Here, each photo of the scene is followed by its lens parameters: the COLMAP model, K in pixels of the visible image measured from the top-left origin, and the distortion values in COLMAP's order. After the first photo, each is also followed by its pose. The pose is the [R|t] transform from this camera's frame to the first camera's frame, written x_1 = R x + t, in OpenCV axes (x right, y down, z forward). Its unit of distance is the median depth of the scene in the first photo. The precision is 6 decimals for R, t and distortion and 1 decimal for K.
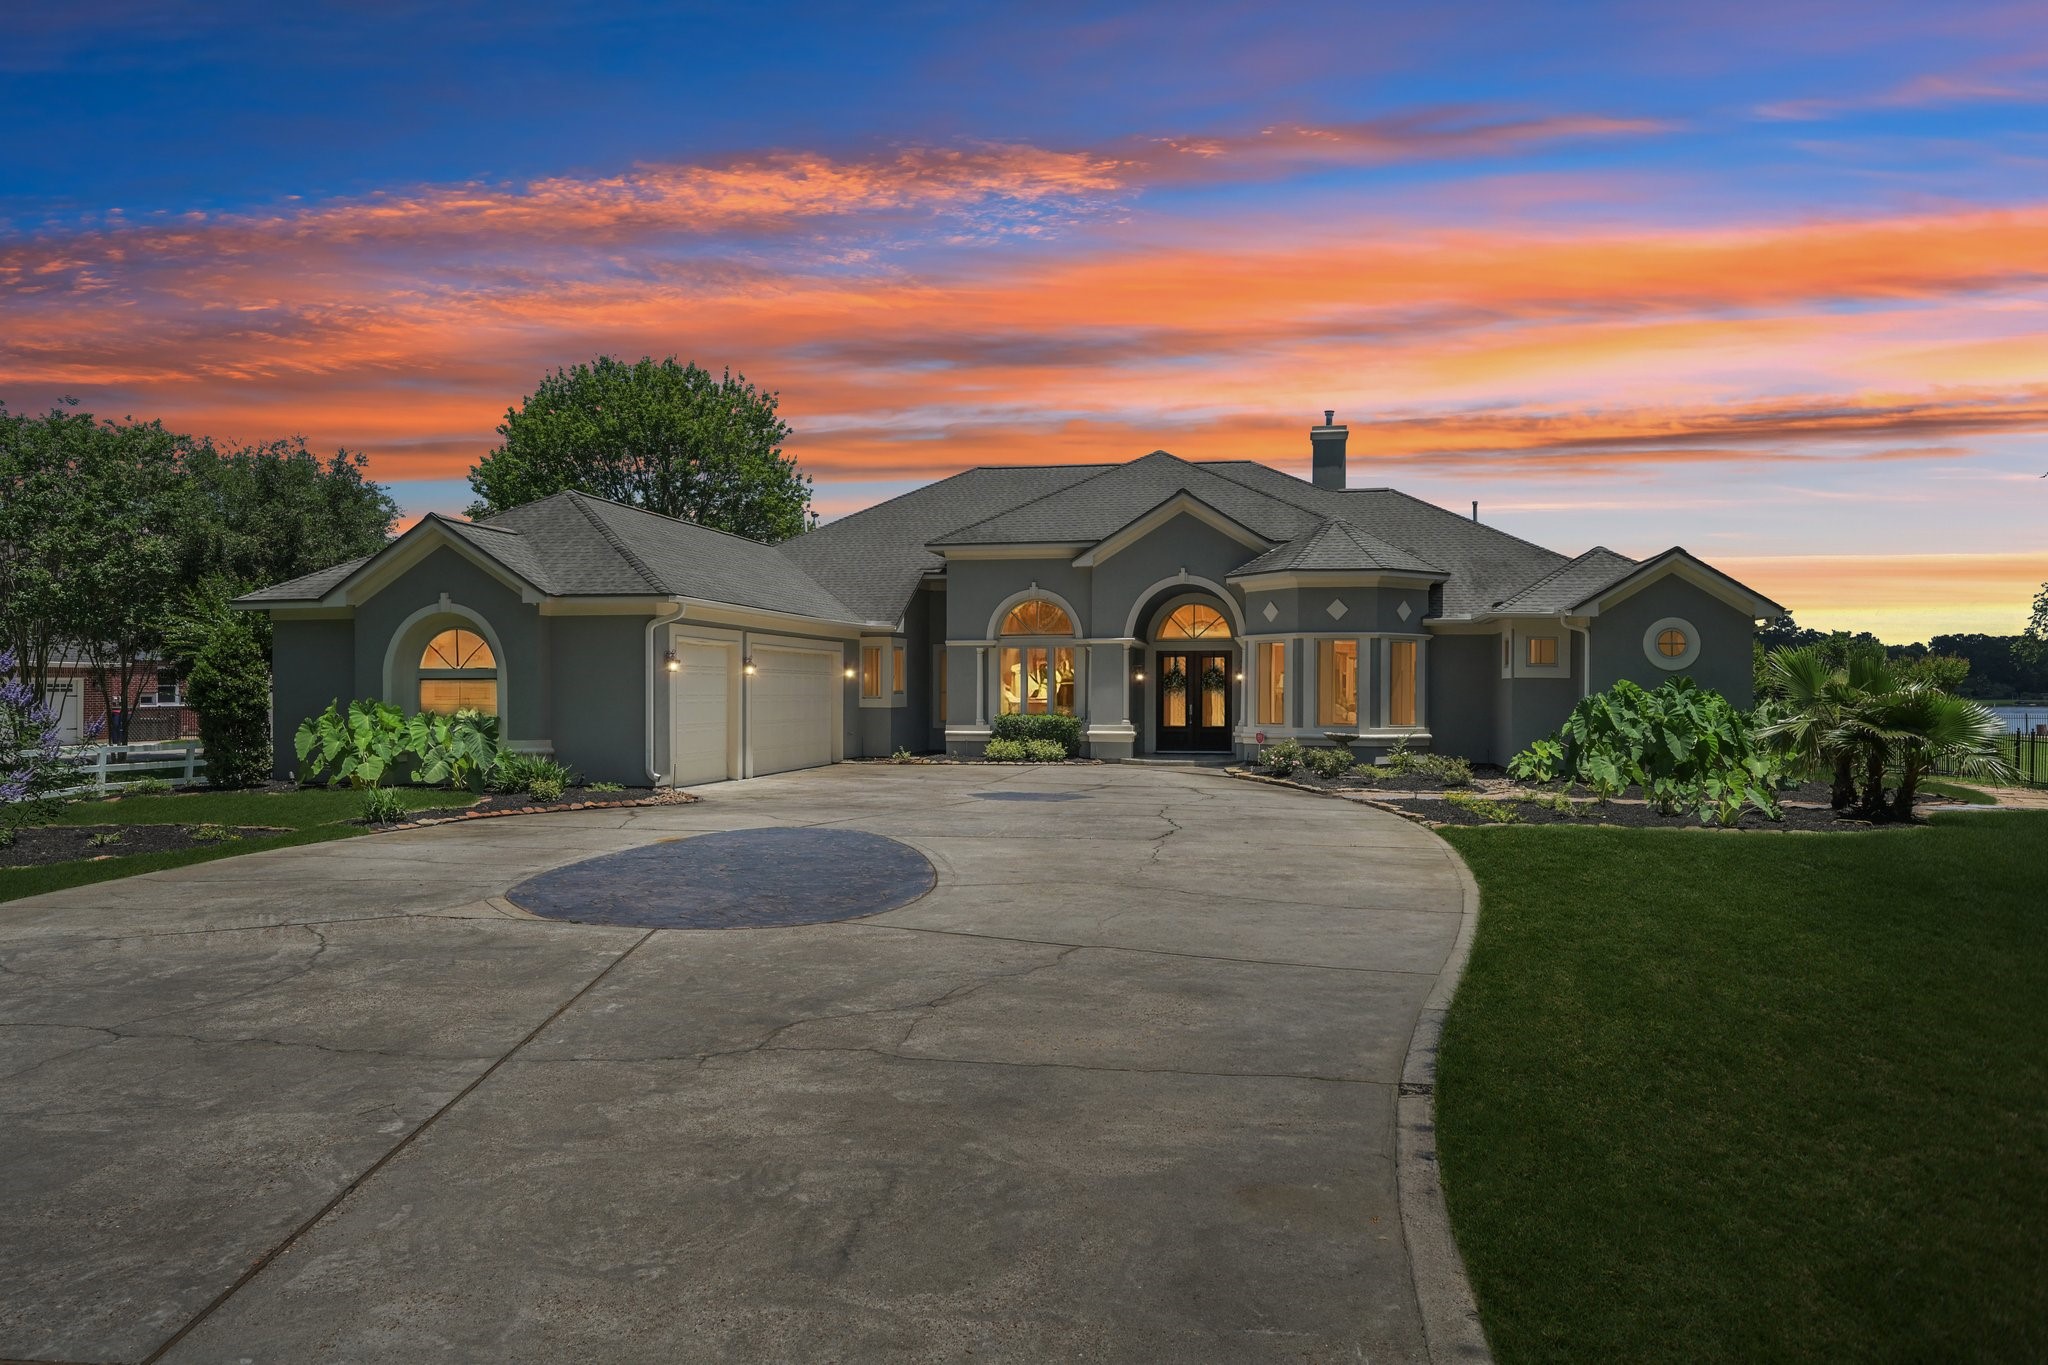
lens RADIAL K [[1408.7, 0, 1024.0], [0, 1408.7, 682.5], [0, 0, 1]] dist [0.002420, 0.002337]
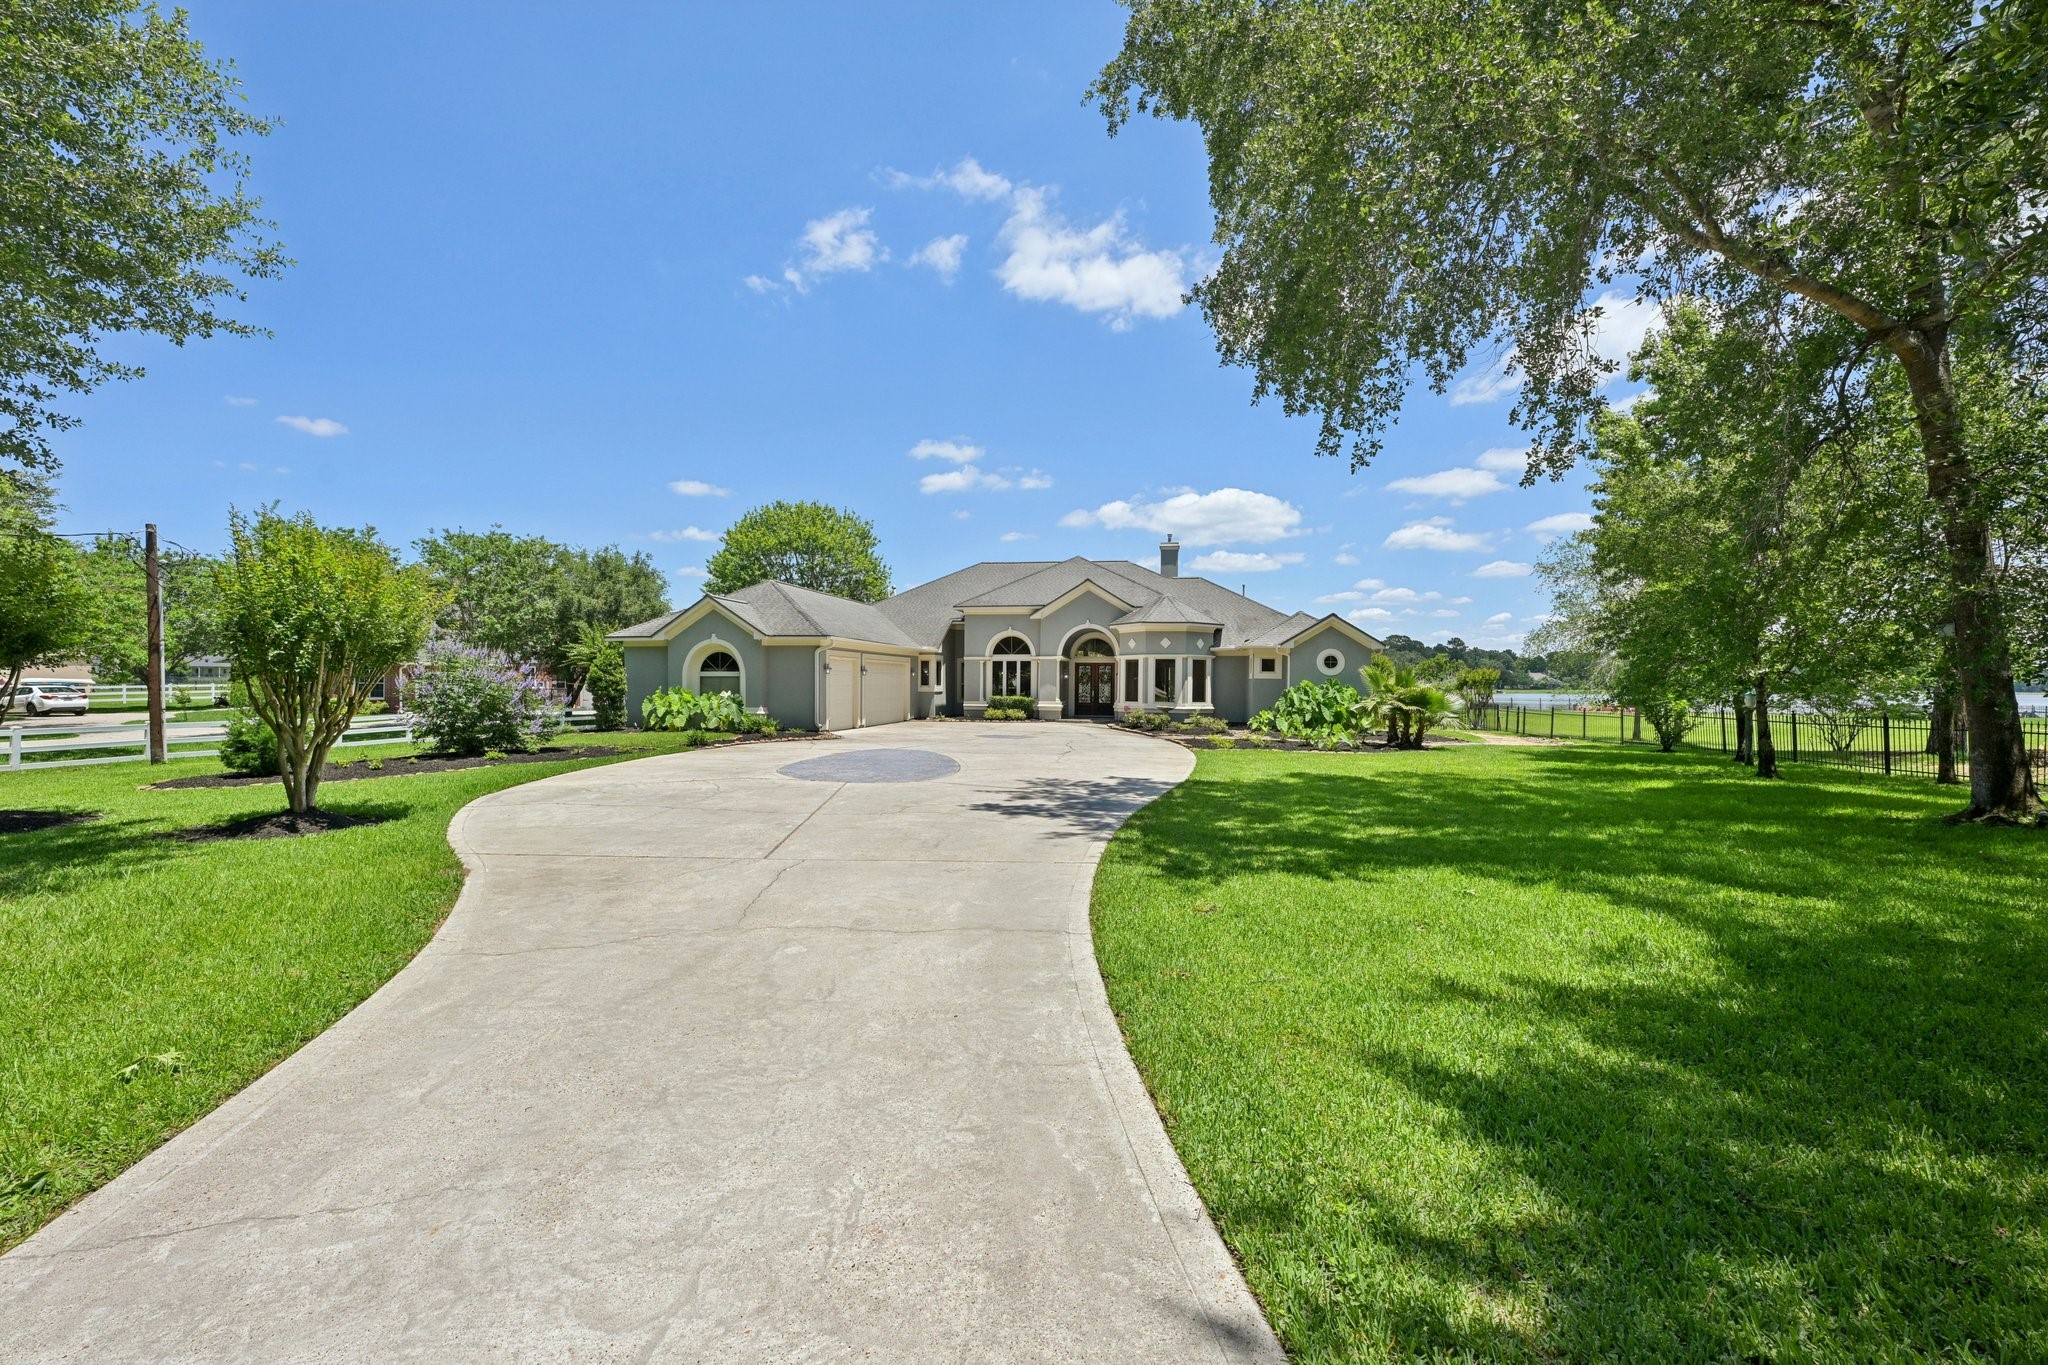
lens RADIAL K [[809.5, 0, 1027.2], [0, 809.5, 692.5], [0, 0, 1]] dist [0.000943, 0.000215]
pose [[0.999704, 0.005871, 0.023611, 0.005280], [-0.006316, 0.999804, 0.018788, -0.002987], [-0.023496, -0.018931, 0.999545, -0.110300]]
